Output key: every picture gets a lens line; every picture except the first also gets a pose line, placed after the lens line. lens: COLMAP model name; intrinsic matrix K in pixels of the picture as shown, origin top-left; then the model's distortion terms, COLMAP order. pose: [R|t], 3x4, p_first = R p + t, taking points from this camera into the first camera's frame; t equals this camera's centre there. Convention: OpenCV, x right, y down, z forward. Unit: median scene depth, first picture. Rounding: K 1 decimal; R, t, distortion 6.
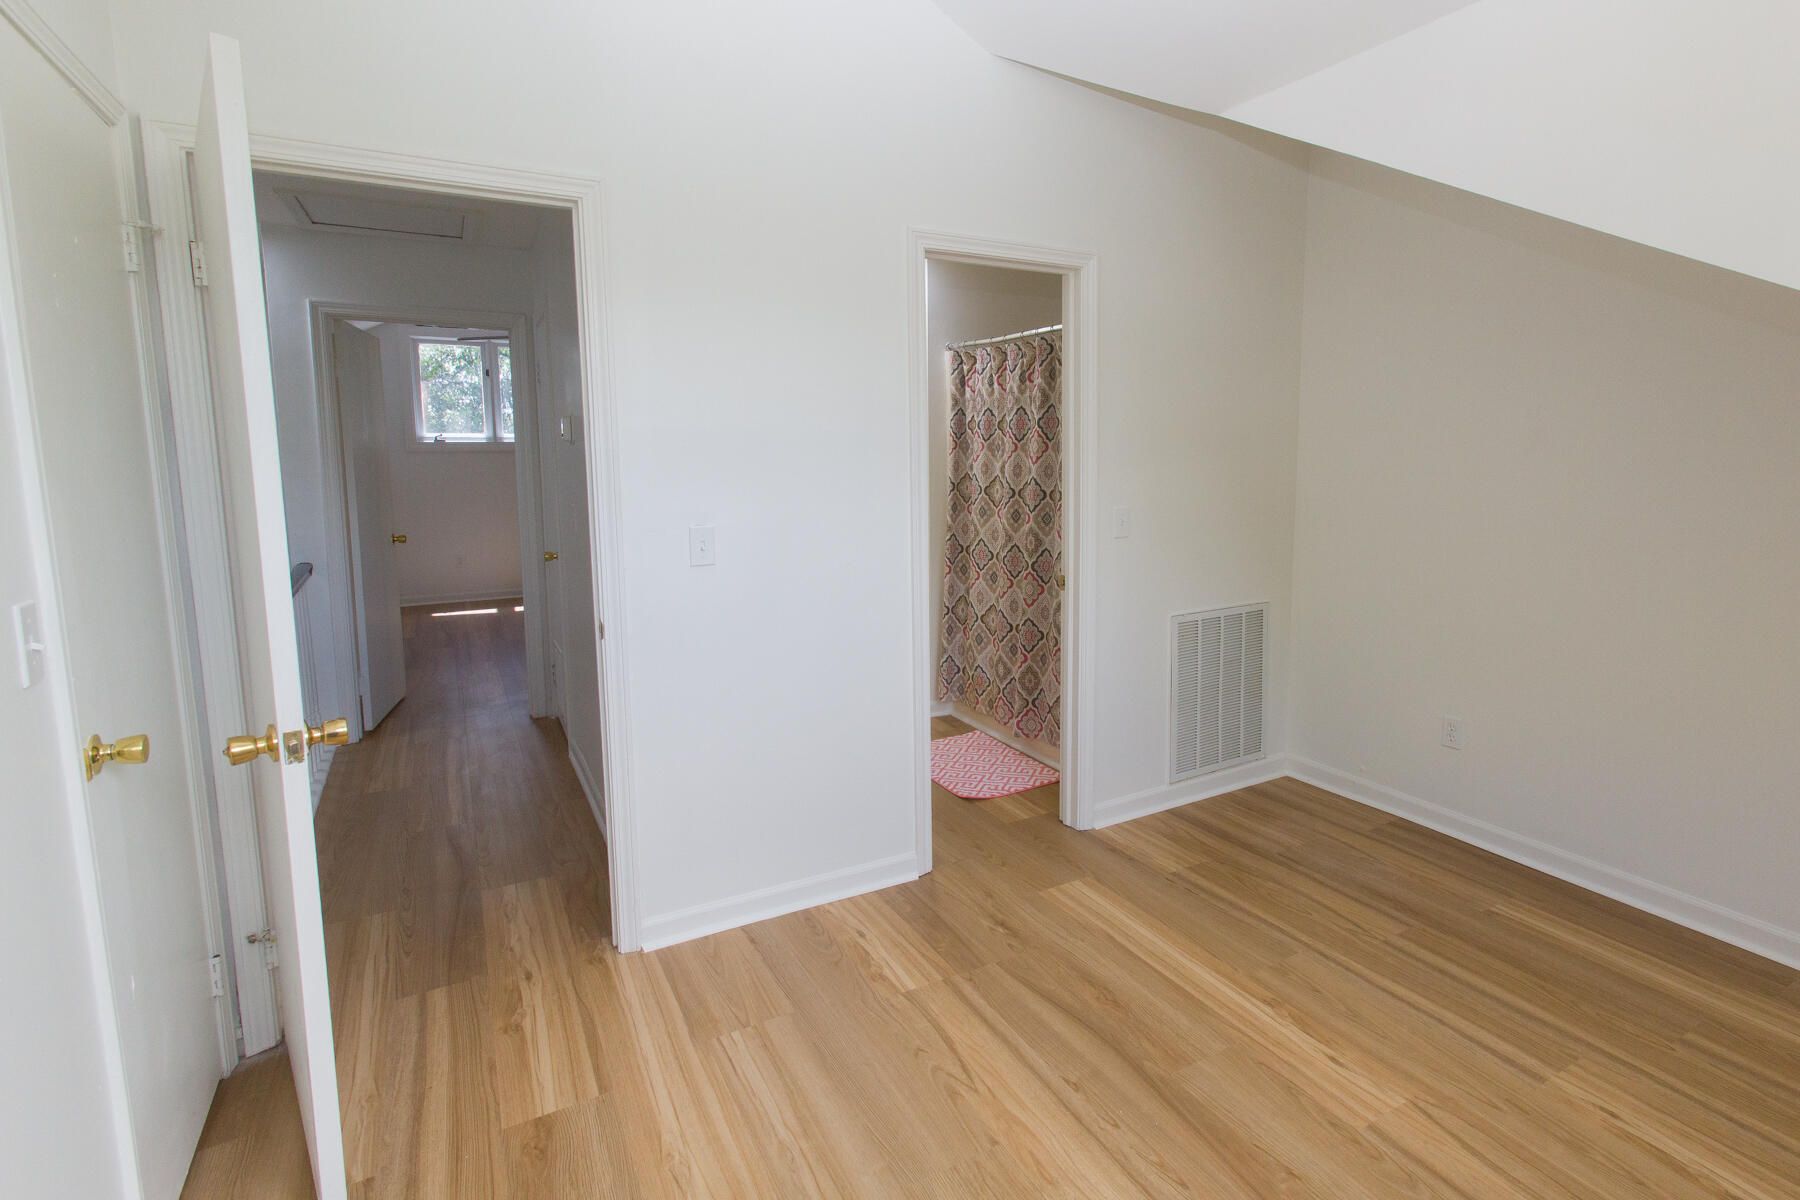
lens RADIAL K [[899.7, 0, 989.0], [0, 899.7, 555.5], [0, 0, 1]] dist [-0.023413, 0.019999]
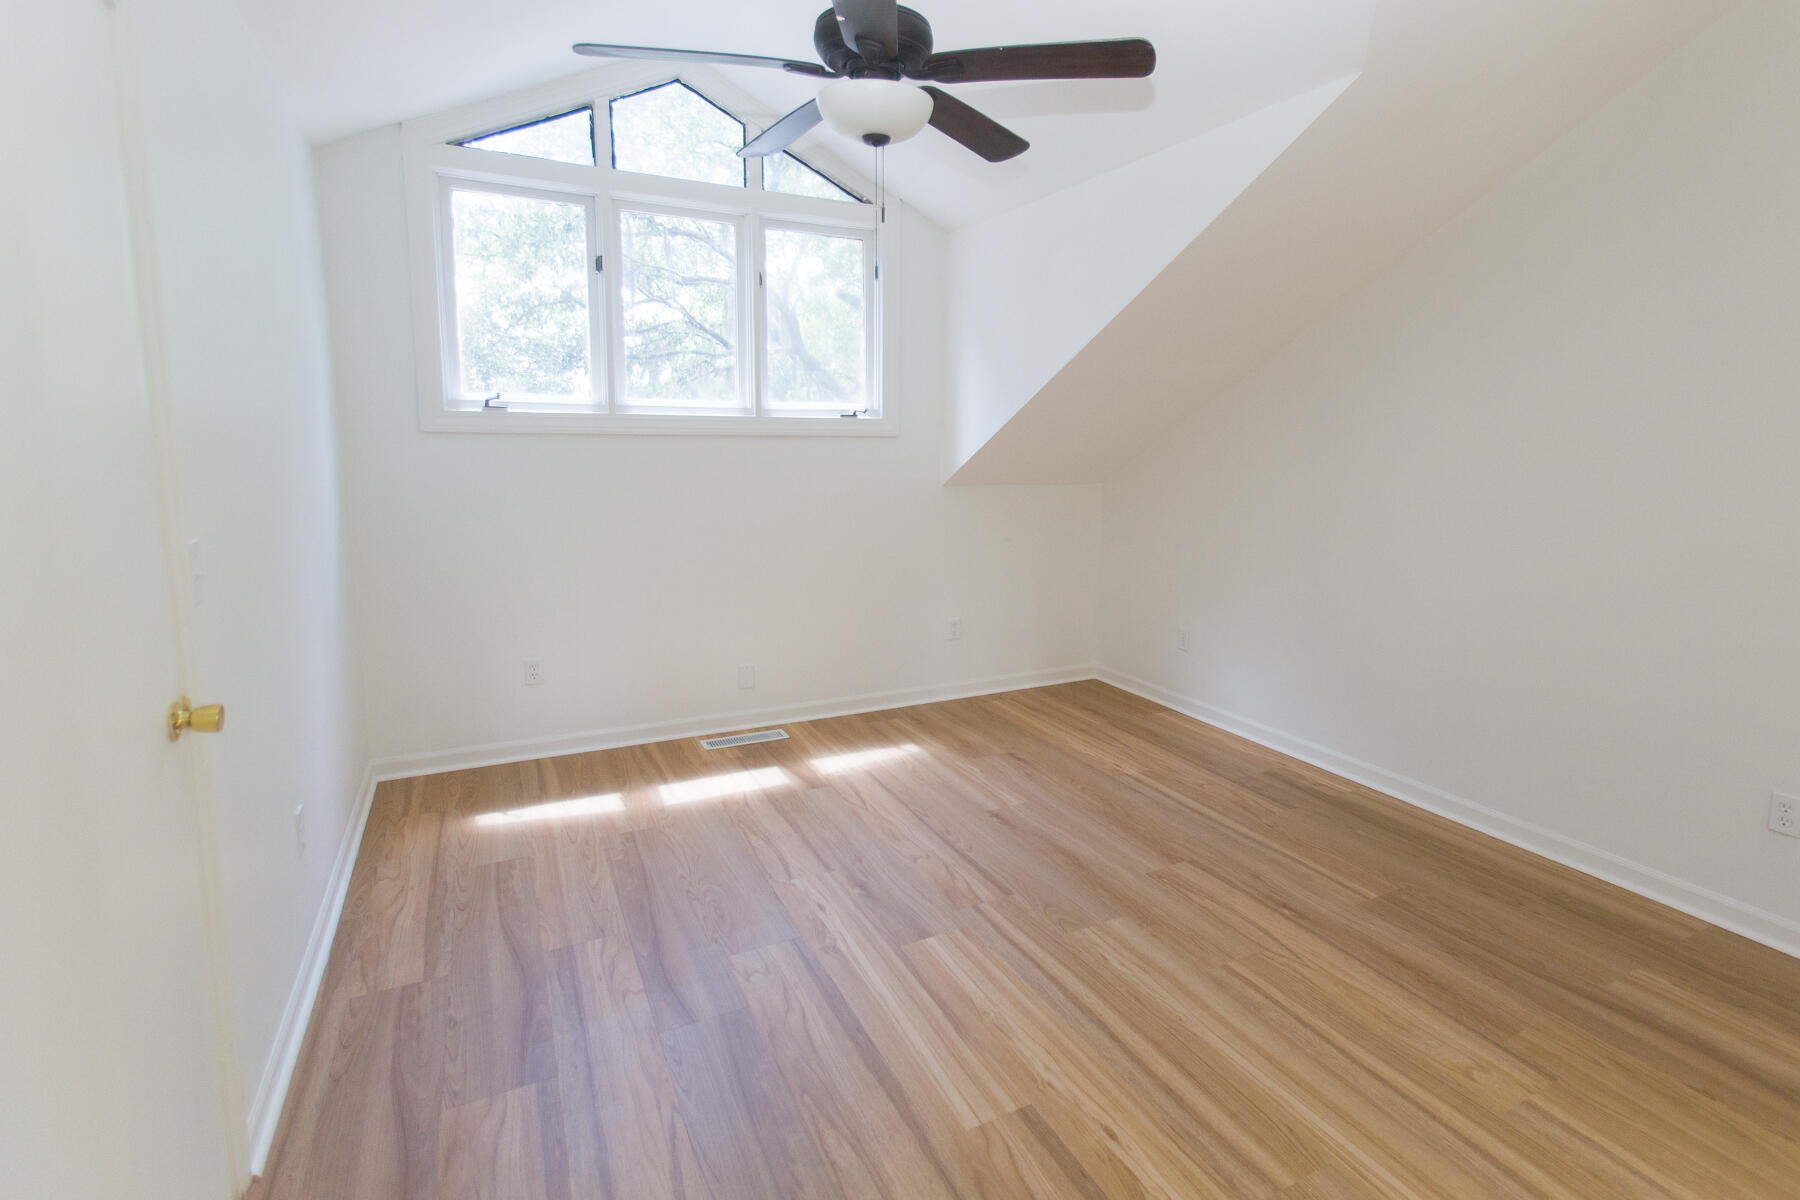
lens RADIAL K [[899.7, 0, 989.0], [0, 899.7, 555.5], [0, 0, 1]] dist [-0.023413, 0.019999]
pose [[0.999263, 0.013178, -0.036059, -0.799893], [-0.012670, 0.999818, 0.014271, -0.149684], [0.036241, -0.013804, 0.999248, 1.280330]]
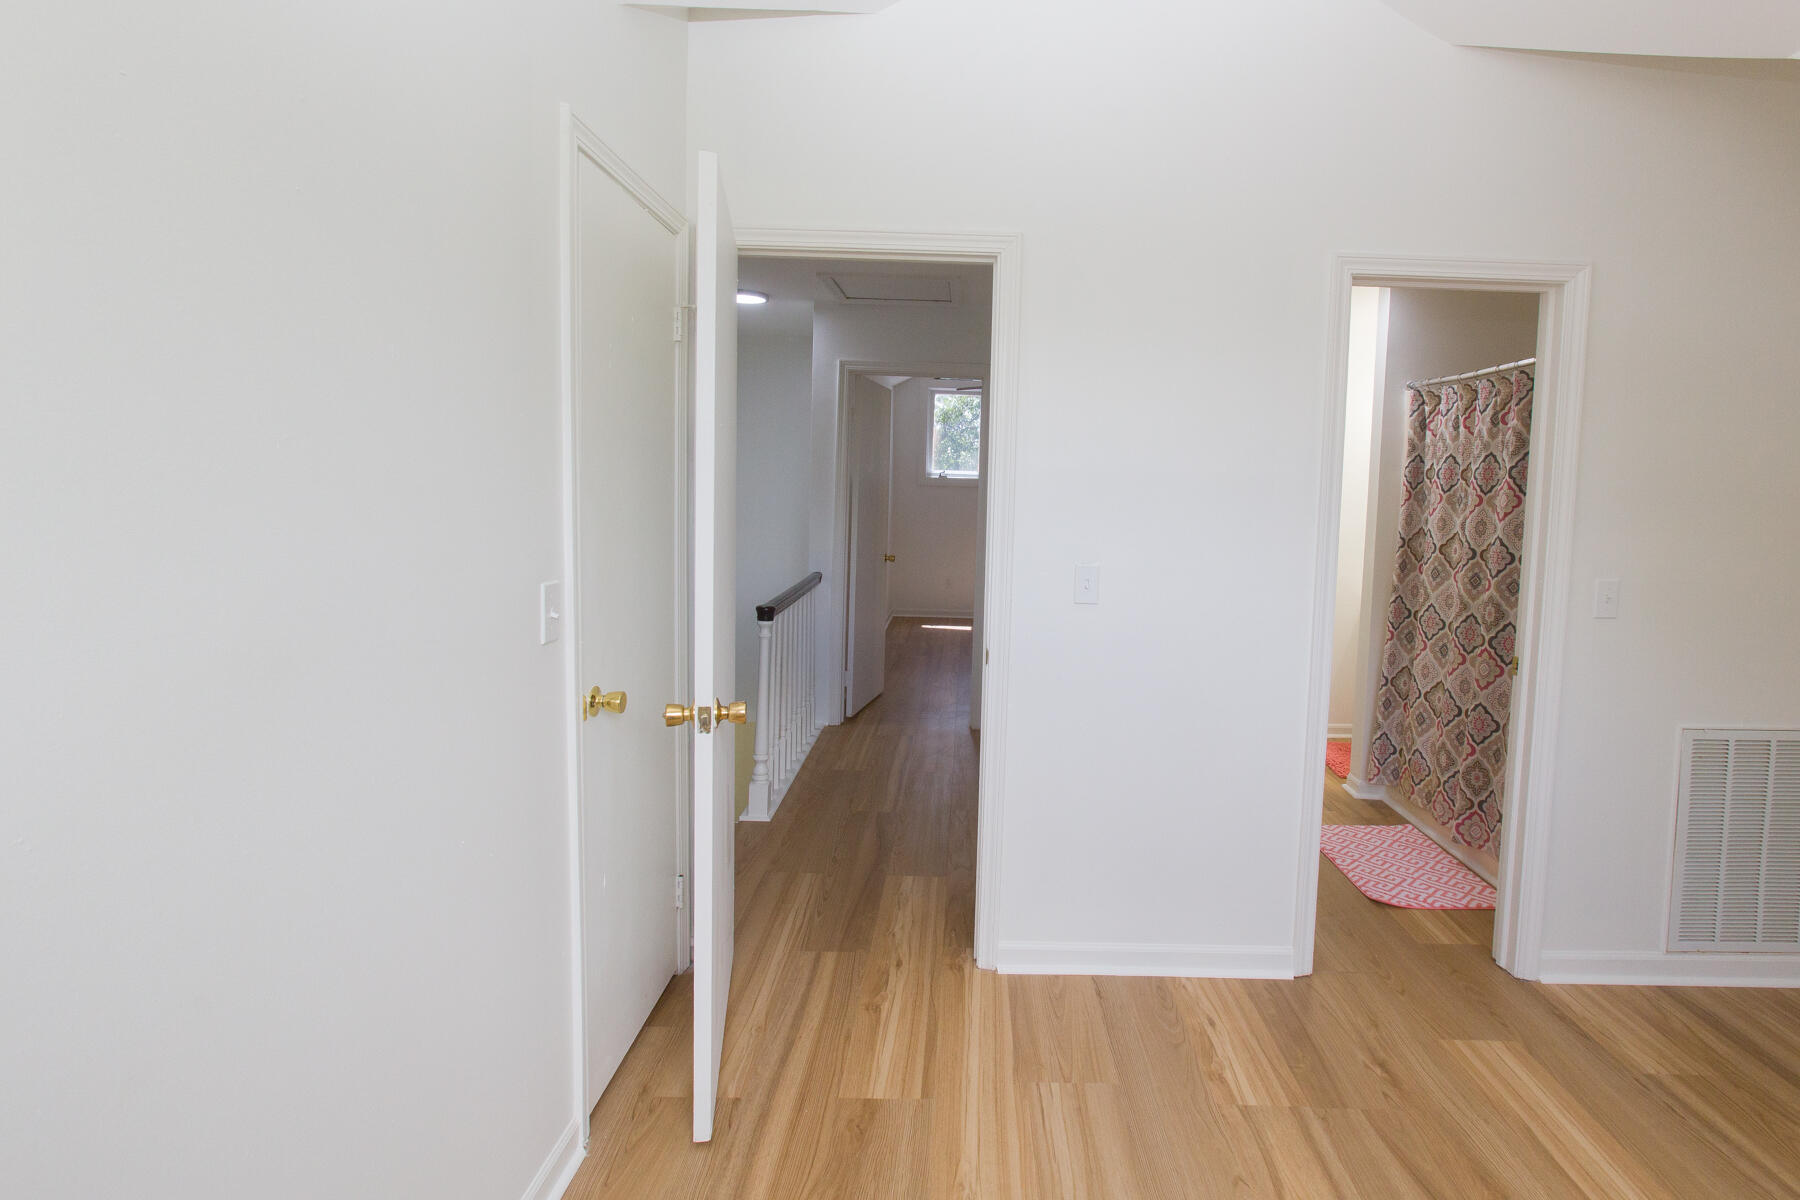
lens RADIAL K [[899.7, 0, 989.0], [0, 899.7, 555.5], [0, 0, 1]] dist [-0.023413, 0.019999]
pose [[0.866421, 0.067486, -0.494733, 0.057806], [-0.092193, 0.995410, -0.025674, -0.004656], [0.490729, 0.067856, 0.868666, 0.047519]]
